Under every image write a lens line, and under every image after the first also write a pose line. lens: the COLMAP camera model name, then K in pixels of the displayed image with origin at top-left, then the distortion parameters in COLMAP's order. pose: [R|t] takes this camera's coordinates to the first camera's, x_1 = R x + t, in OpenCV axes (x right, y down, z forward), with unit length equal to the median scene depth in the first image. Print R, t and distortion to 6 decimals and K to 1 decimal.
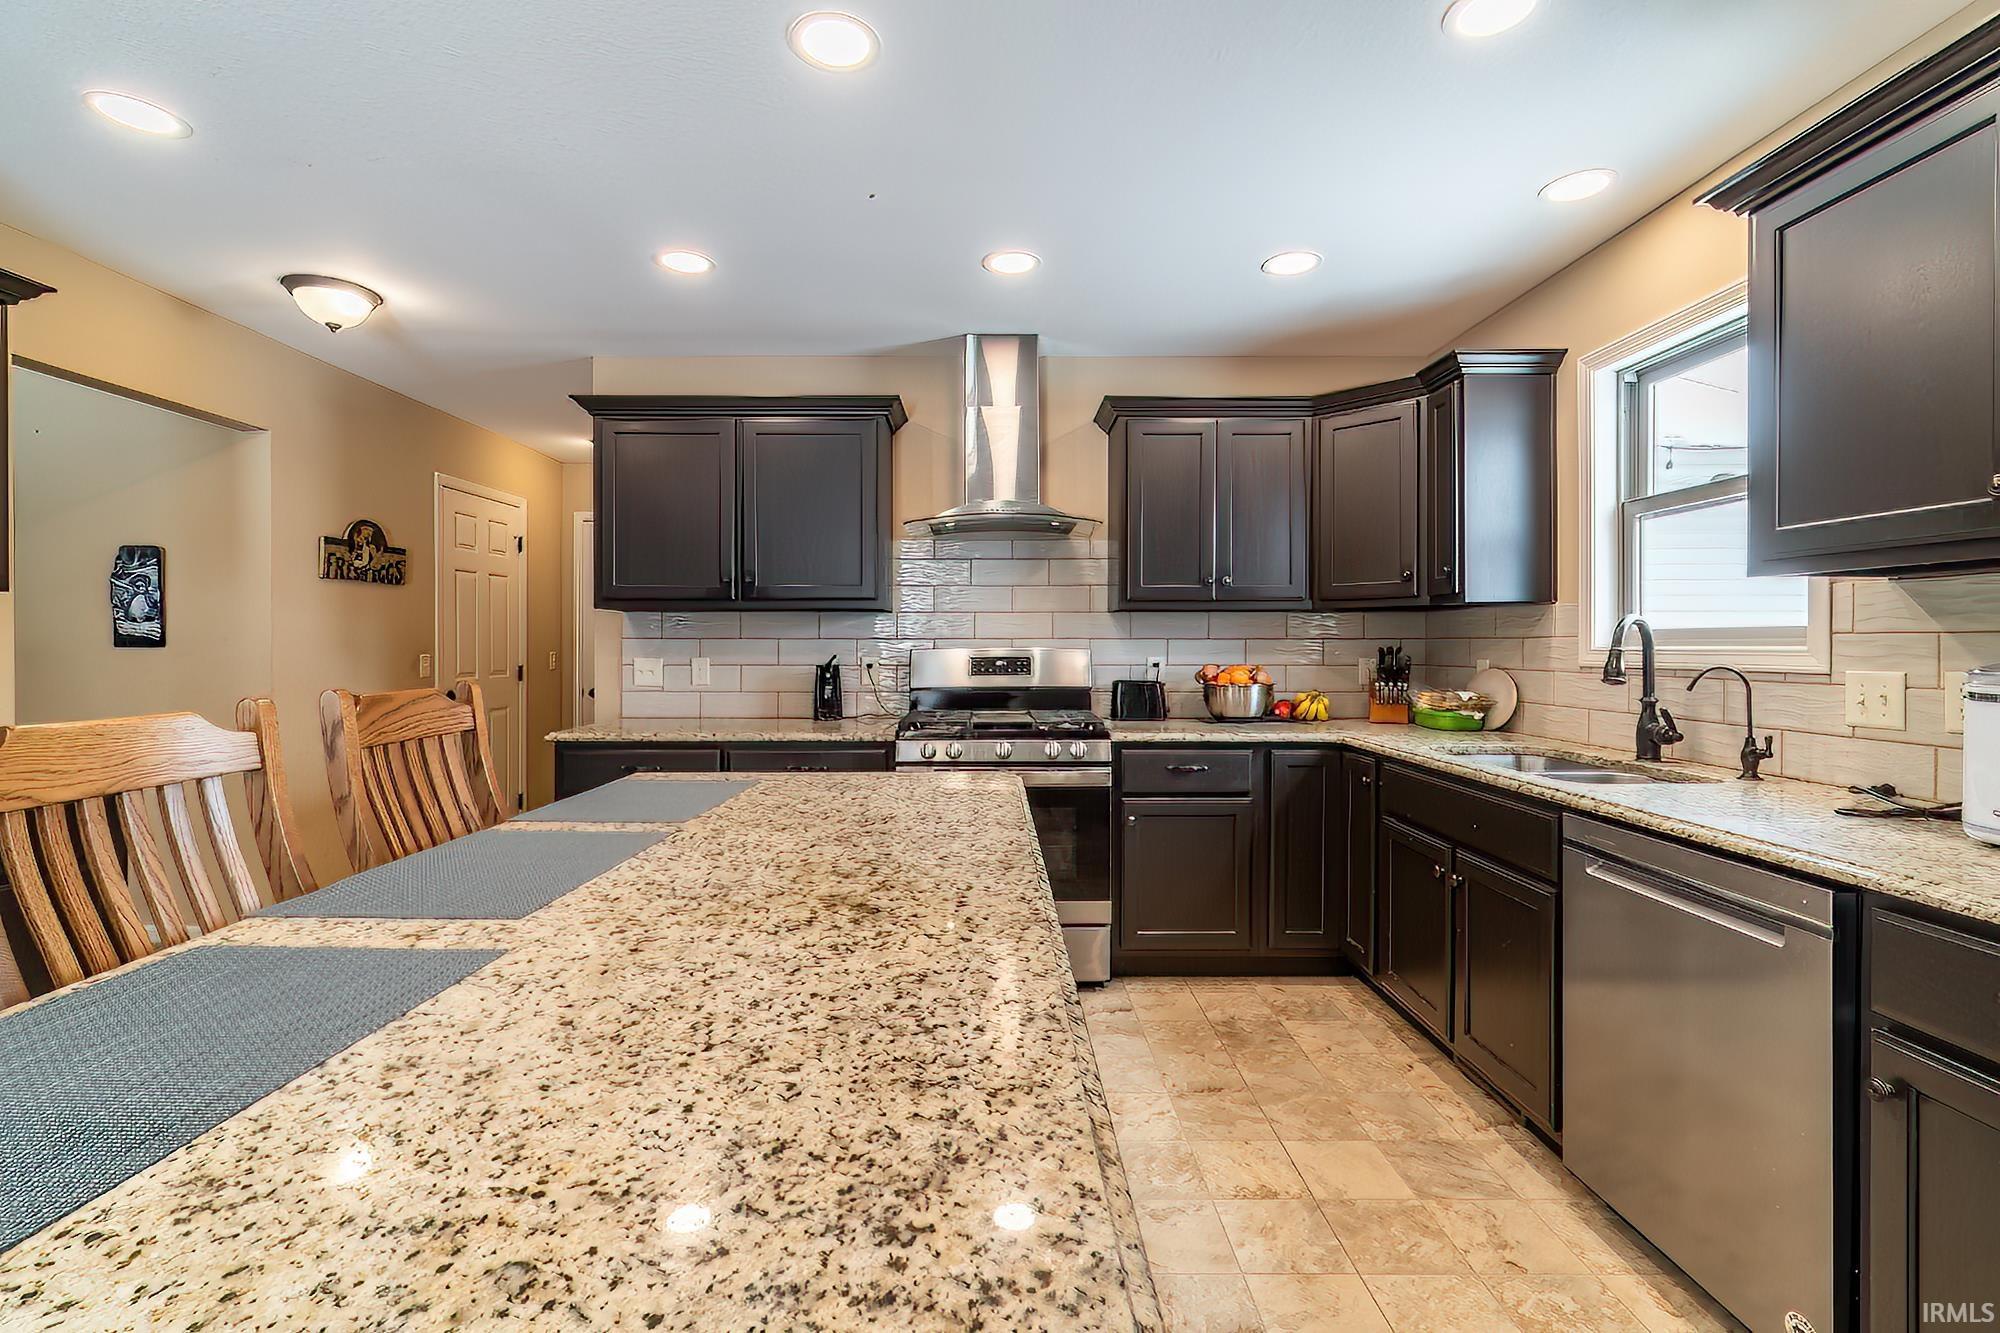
lens RADIAL K [[864.9, 0, 996.1], [0, 864.9, 648.6], [0, 0, 1]] dist [-0.008046, 0.000474]
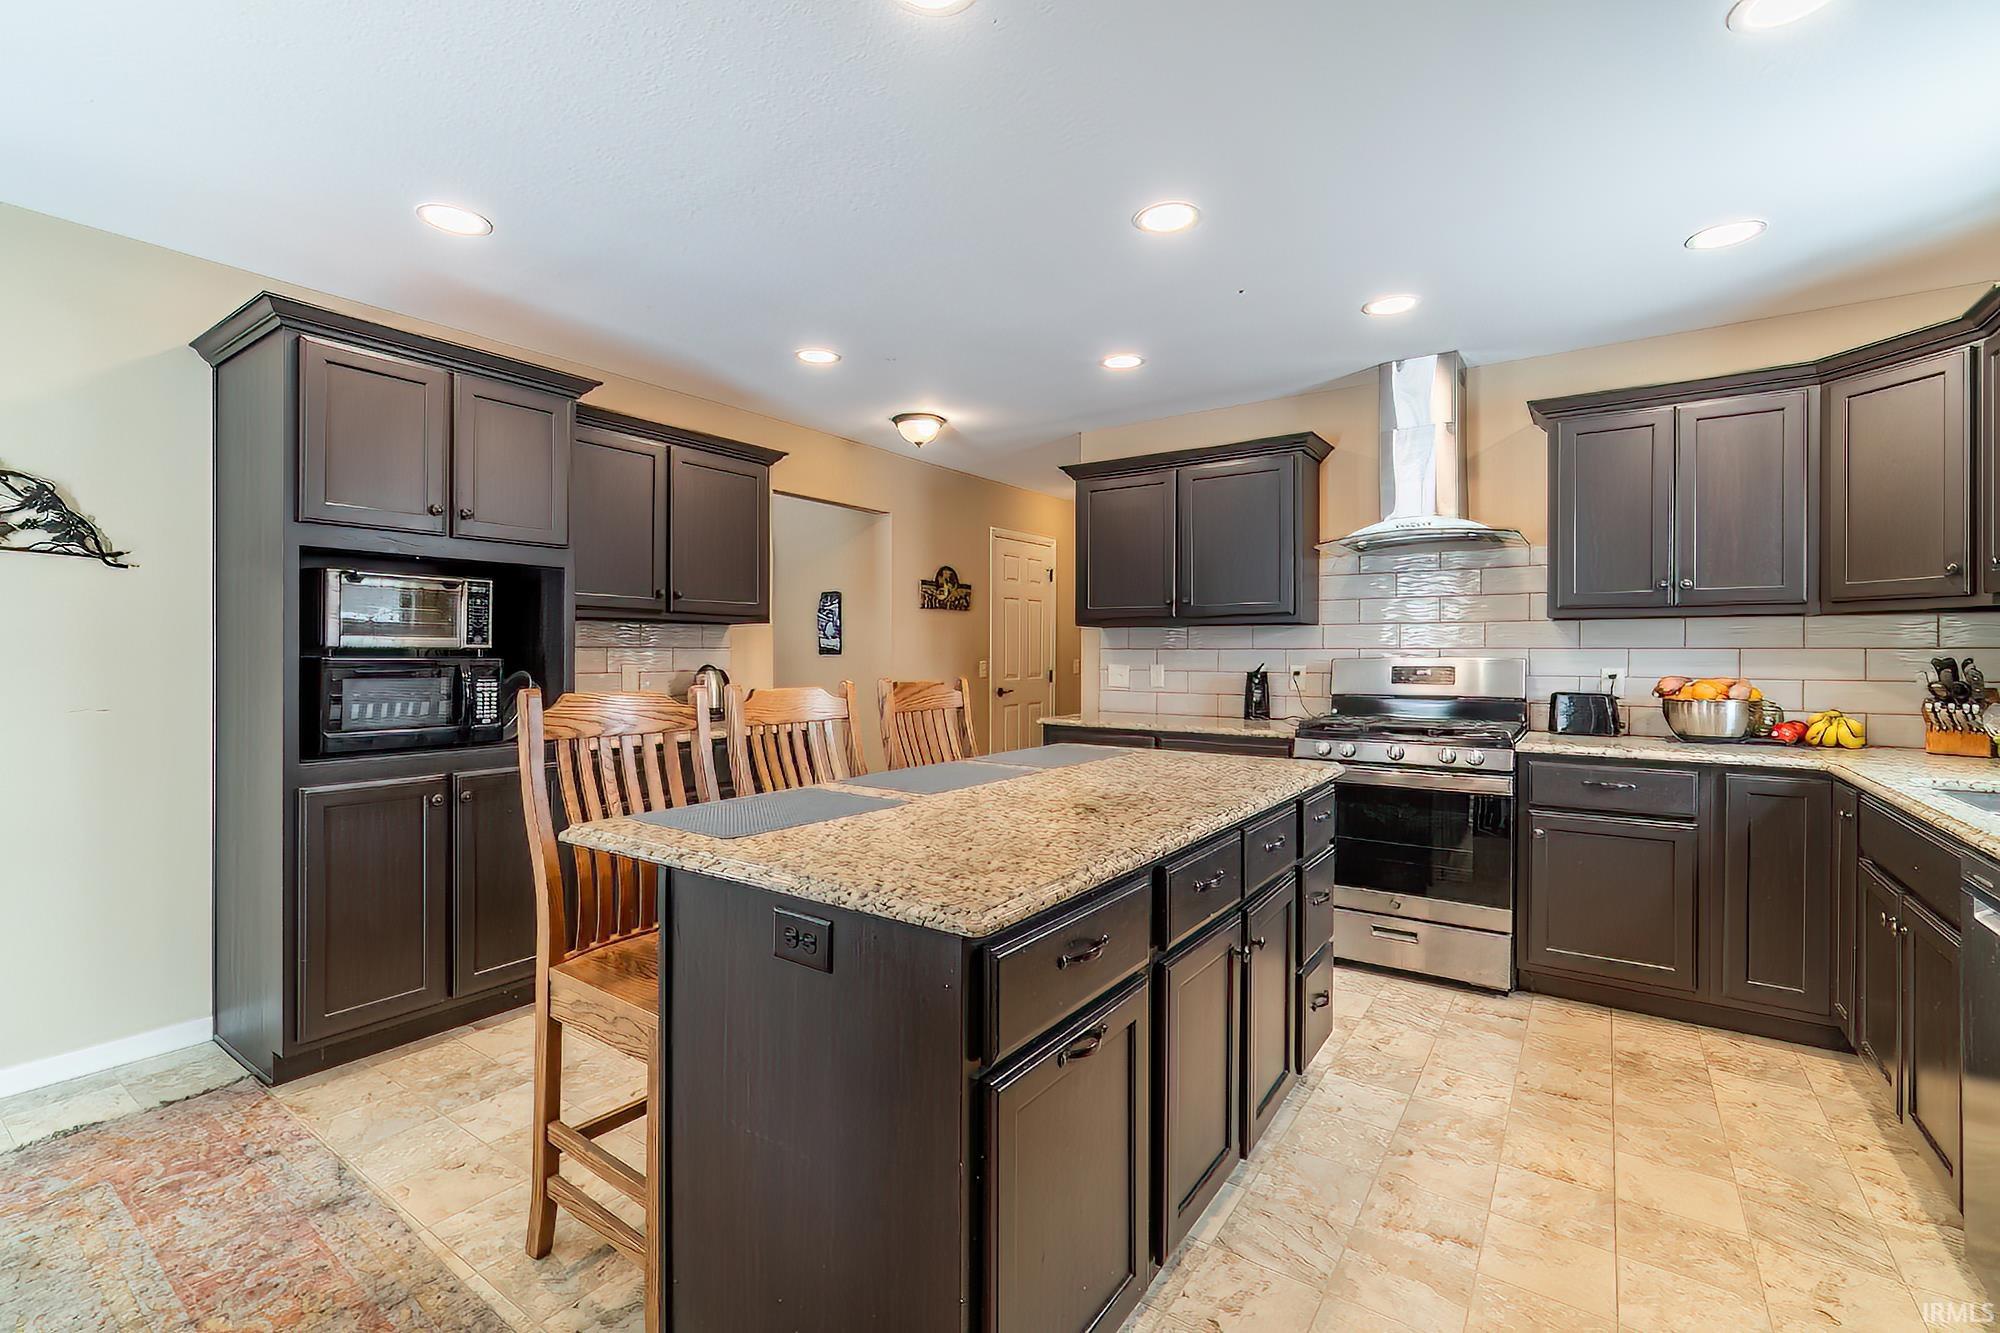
lens RADIAL K [[864.9, 0, 996.8], [0, 864.9, 659.2], [0, 0, 1]] dist [-0.008046, 0.000474]
pose [[0.814584, 0.005471, -0.580020, 0.213553], [-0.004422, 0.999985, 0.003223, 0.000163], [0.580029, -0.000060, 0.814596, -0.153357]]
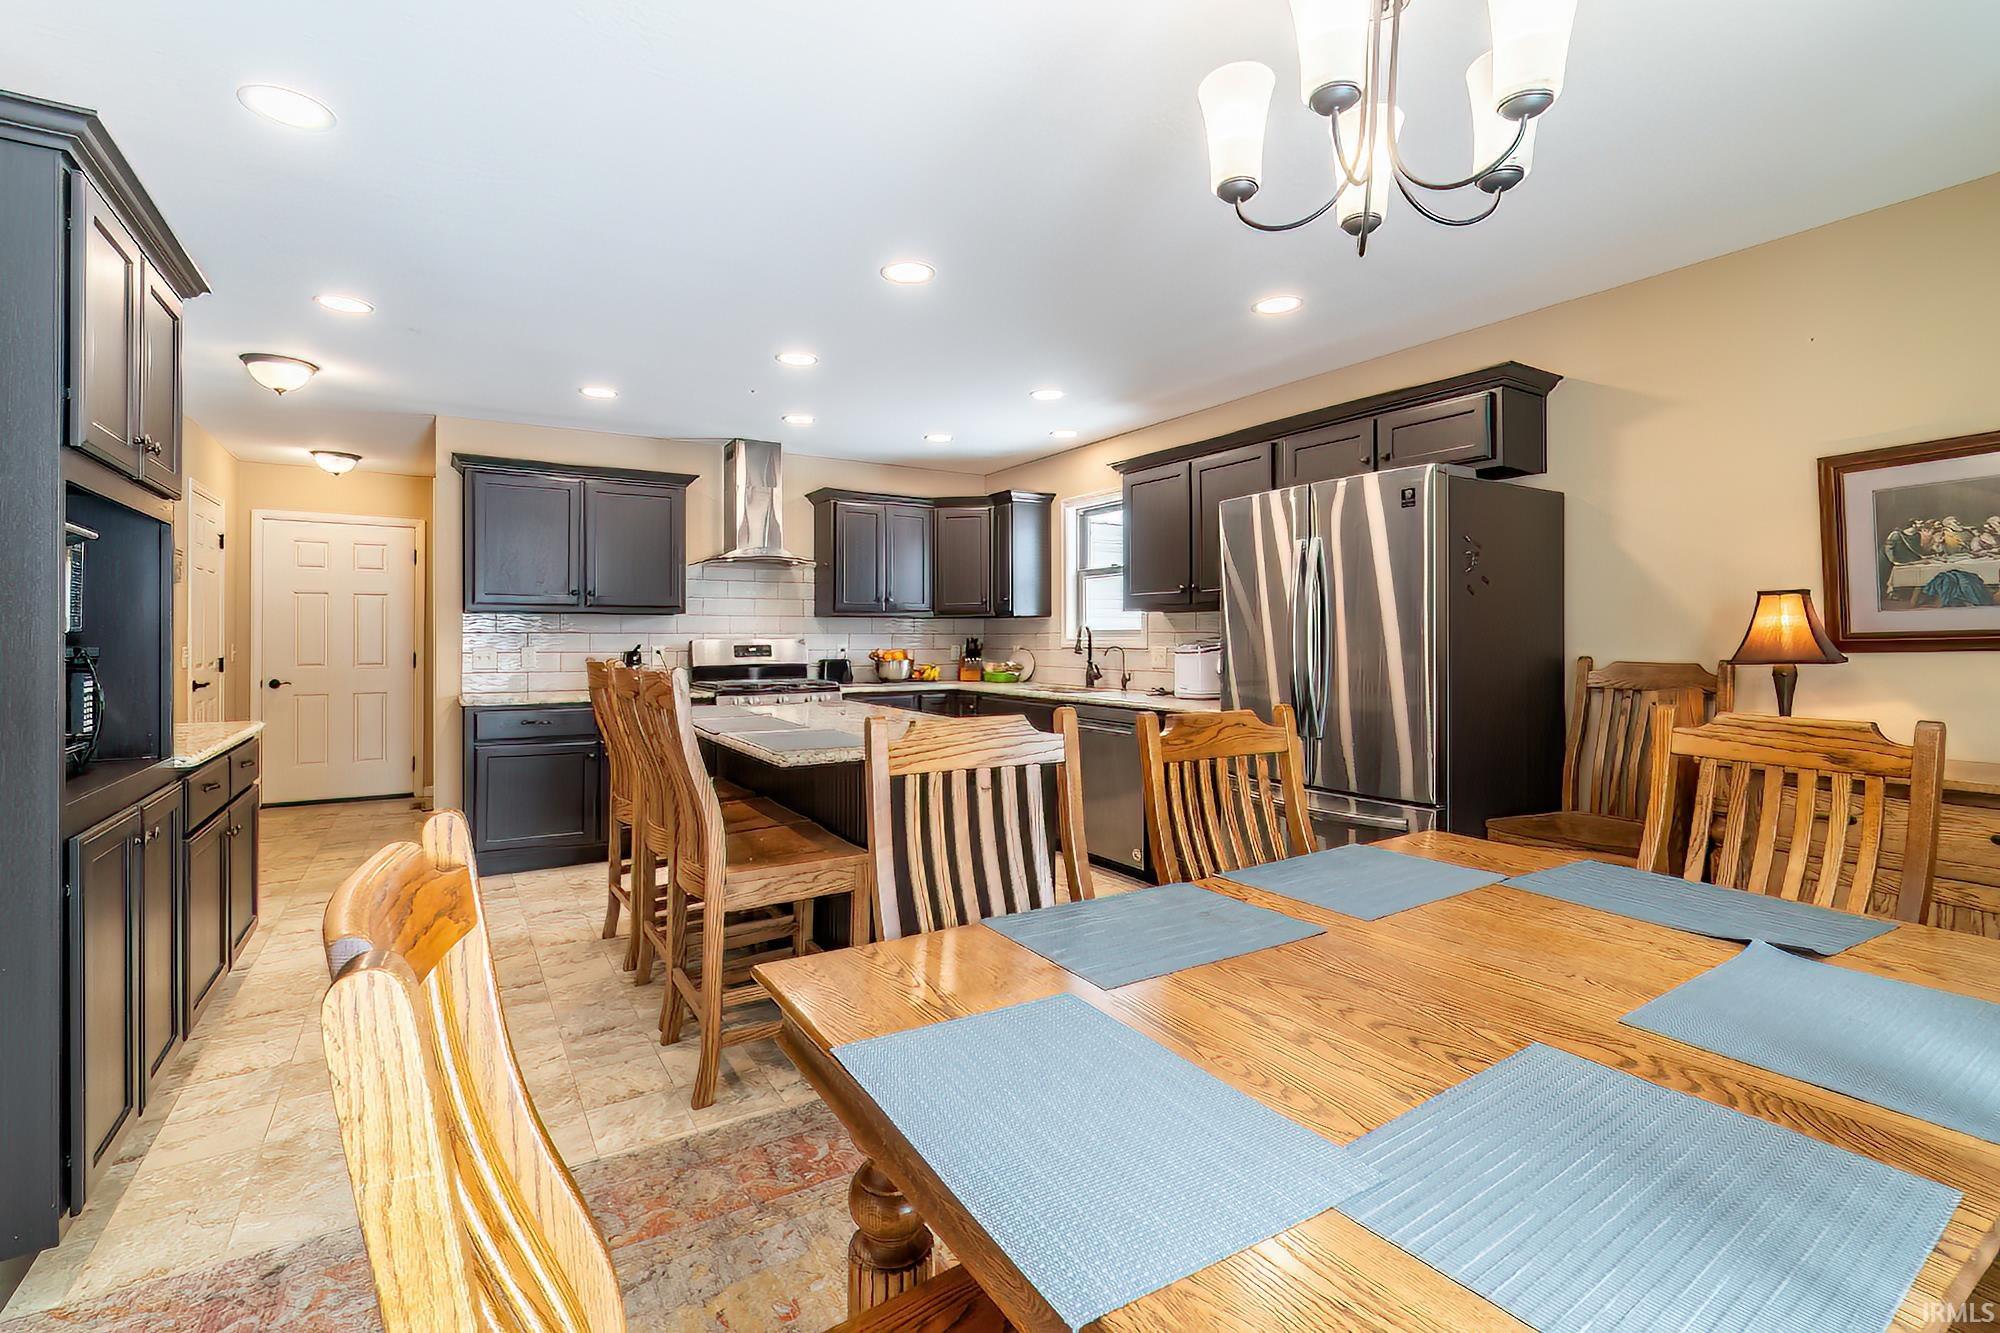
lens RADIAL K [[864.9, 0, 991.5], [0, 864.9, 631.9], [0, 0, 1]] dist [-0.008046, 0.000474]
pose [[0.845919, 0.001927, 0.533308, -0.513755], [0.003140, 0.999958, -0.008594, 0.000953], [-0.533303, 0.008944, 0.845877, -0.600065]]
